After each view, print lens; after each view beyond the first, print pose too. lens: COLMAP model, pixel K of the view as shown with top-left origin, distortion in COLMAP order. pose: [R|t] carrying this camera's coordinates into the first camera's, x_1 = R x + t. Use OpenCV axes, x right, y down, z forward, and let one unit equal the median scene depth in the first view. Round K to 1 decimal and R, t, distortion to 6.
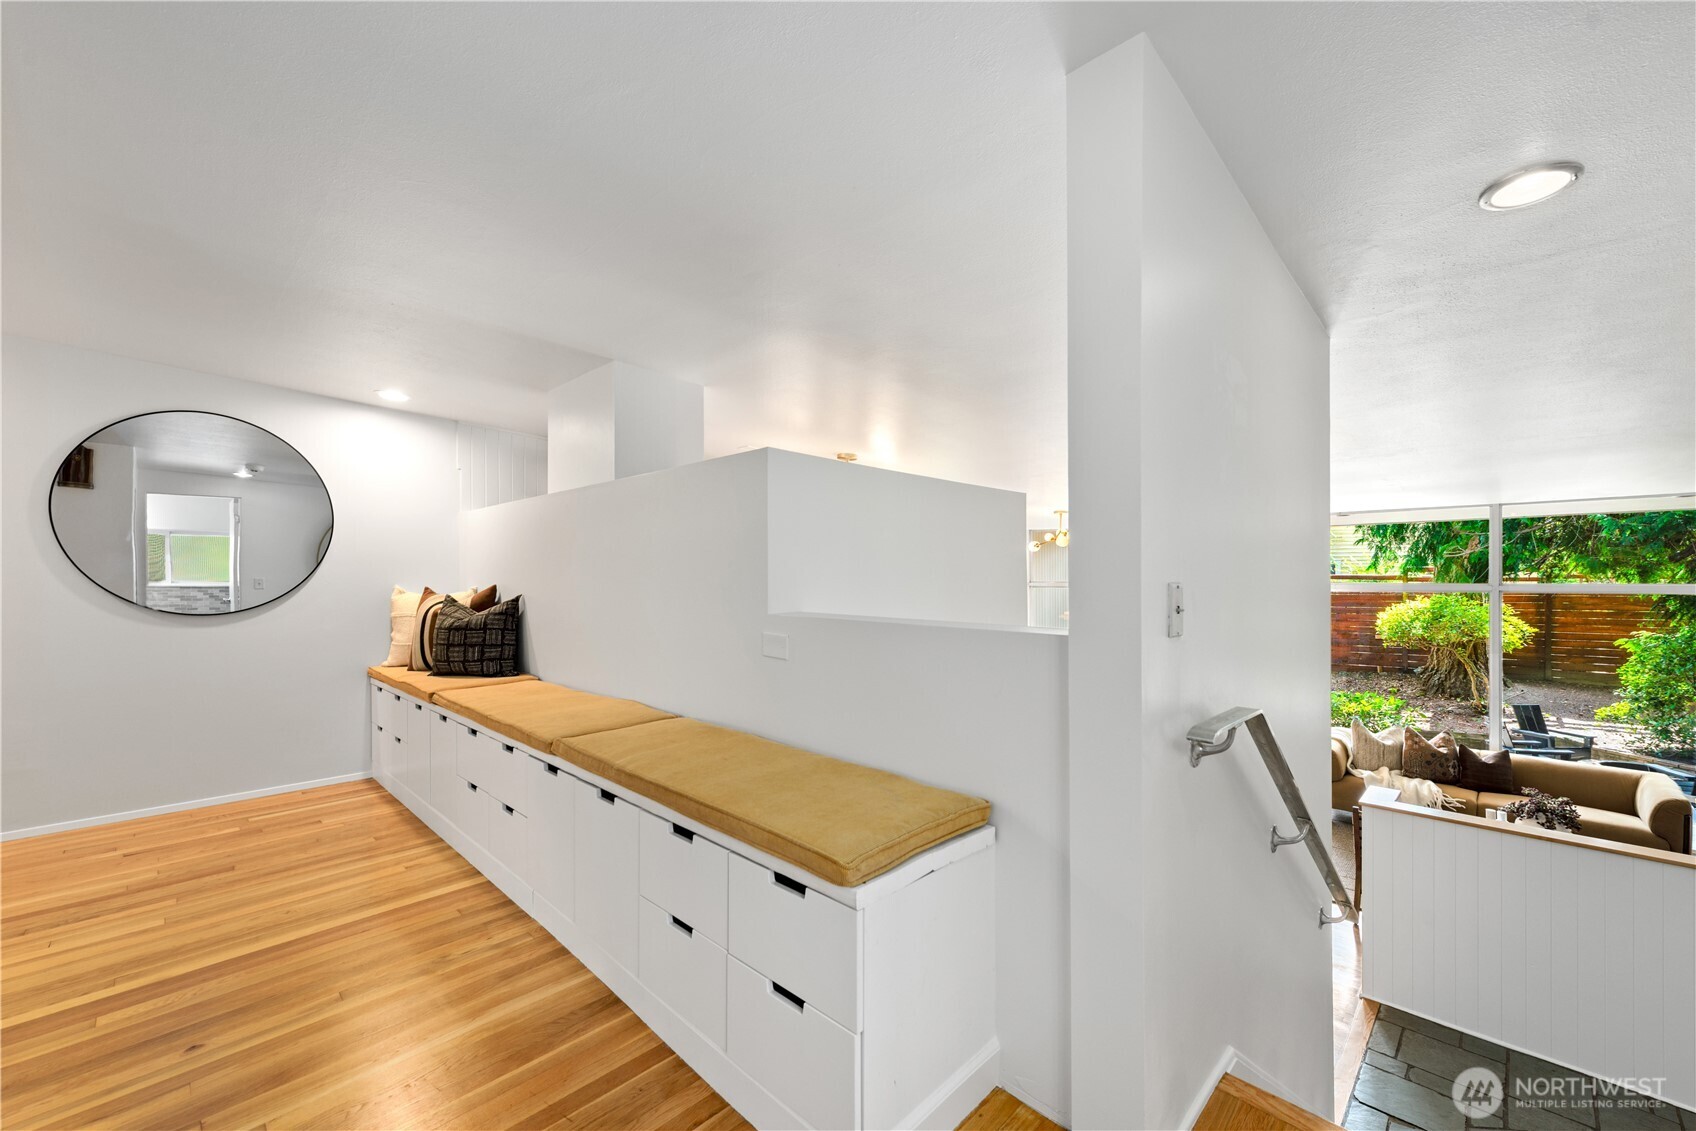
lens RADIAL K [[677.9, 0, 857.5], [0, 677.9, 565.2], [0, 0, 1]] dist [0.000150, -0.000687]
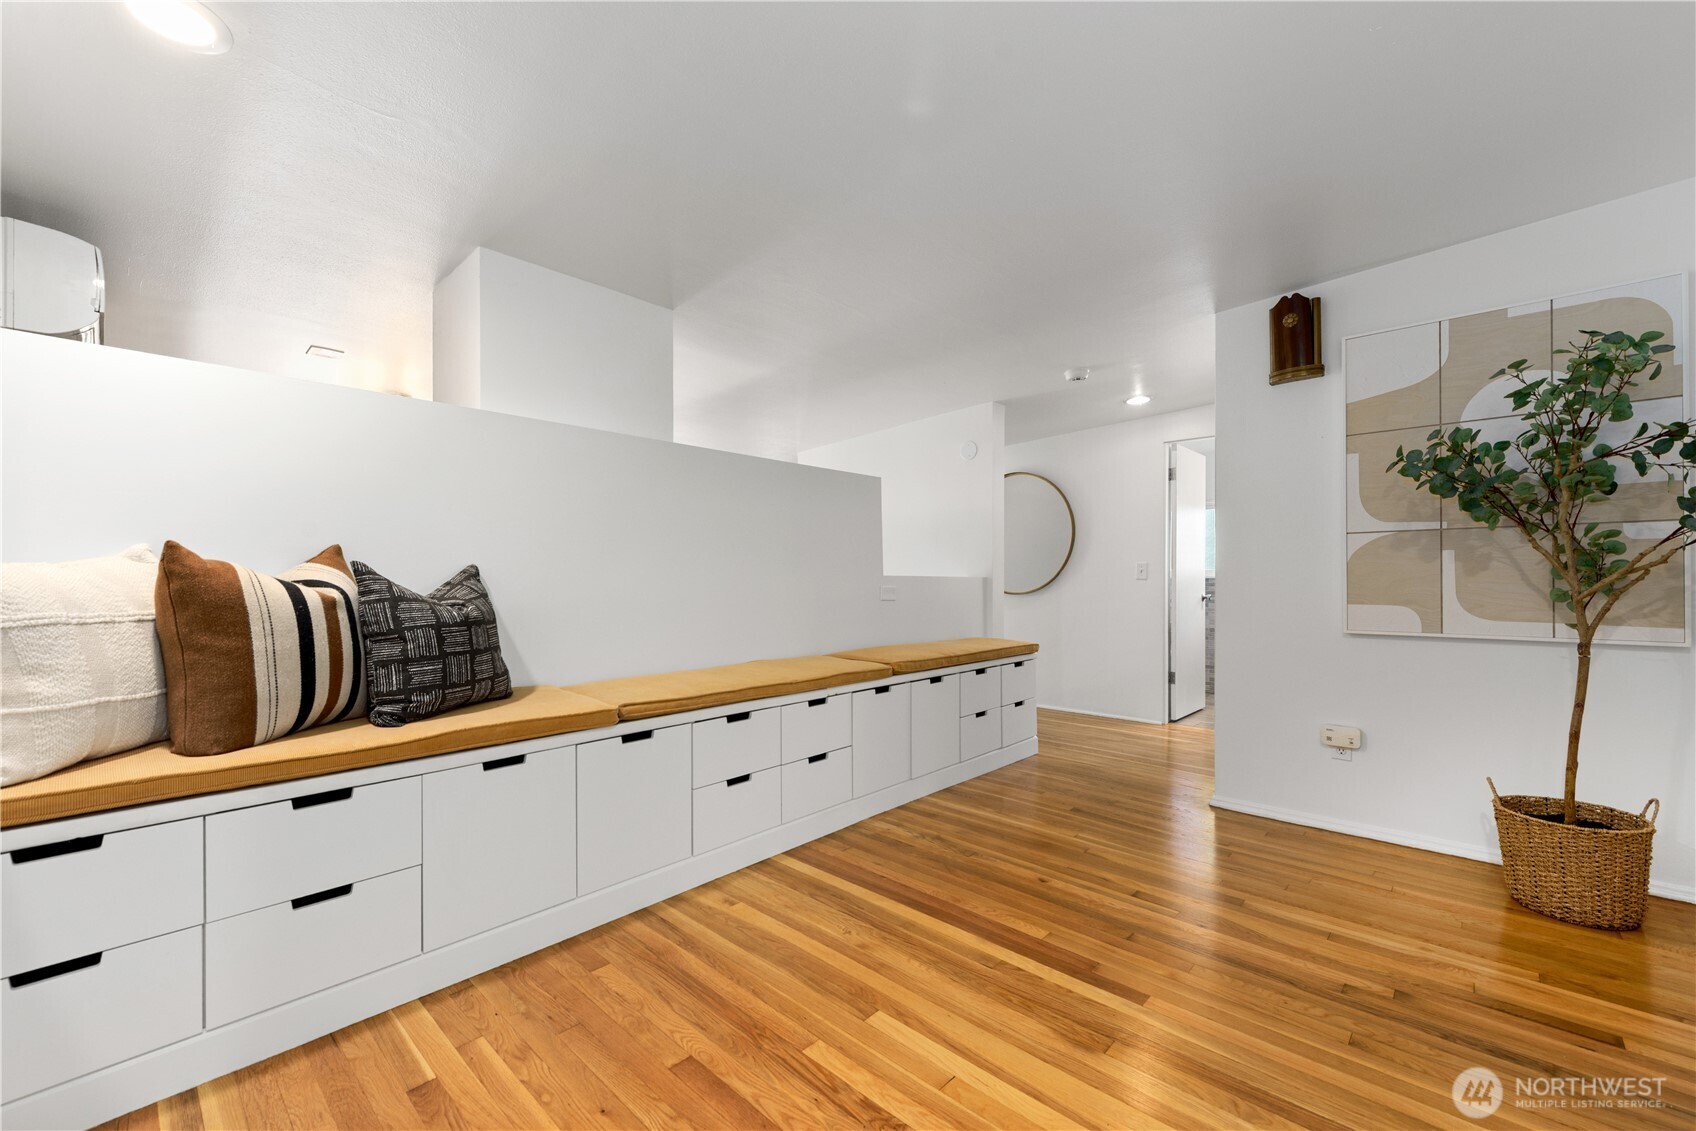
lens RADIAL K [[677.9, 0, 857.5], [0, 677.9, 565.2], [0, 0, 1]] dist [0.000150, -0.000687]
pose [[-0.021368, 0.016518, 0.999635, -1.584385], [-0.018311, 0.999689, -0.016910, 0.064650], [-0.999604, -0.018666, -0.021059, 0.949831]]
